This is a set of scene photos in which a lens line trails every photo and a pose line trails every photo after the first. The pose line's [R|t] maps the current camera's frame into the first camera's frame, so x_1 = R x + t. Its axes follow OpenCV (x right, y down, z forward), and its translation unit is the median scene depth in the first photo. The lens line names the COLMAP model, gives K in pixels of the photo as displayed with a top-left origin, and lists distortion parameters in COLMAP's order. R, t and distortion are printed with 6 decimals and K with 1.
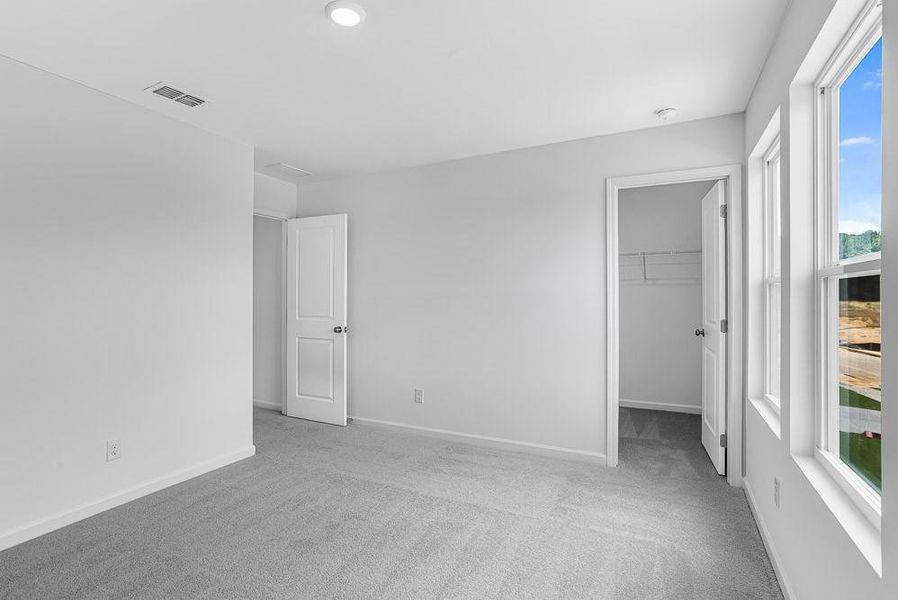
lens RADIAL K [[445.2, 0, 445.8], [0, 445.2, 294.2], [0, 0, 1]] dist [-0.040769, 0.030558]
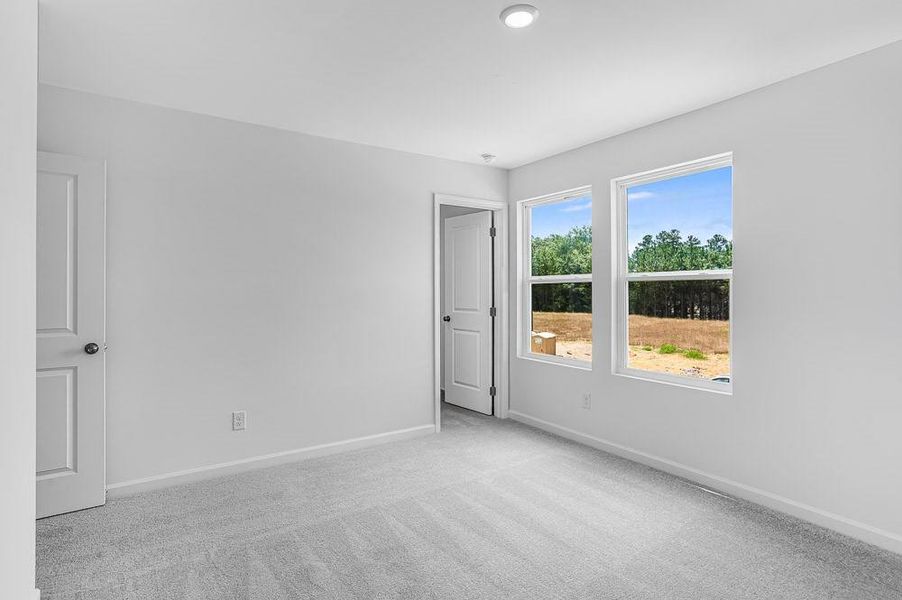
lens RADIAL K [[460.8, 0, 431.4], [0, 460.8, 289.9], [0, 0, 1]] dist [-0.015918, -0.000367]
pose [[0.512796, 0.003506, 0.858503, -0.746983], [0.011359, 0.999876, -0.010868, 0.015542], [-0.858435, 0.015325, 0.512693, 0.382695]]
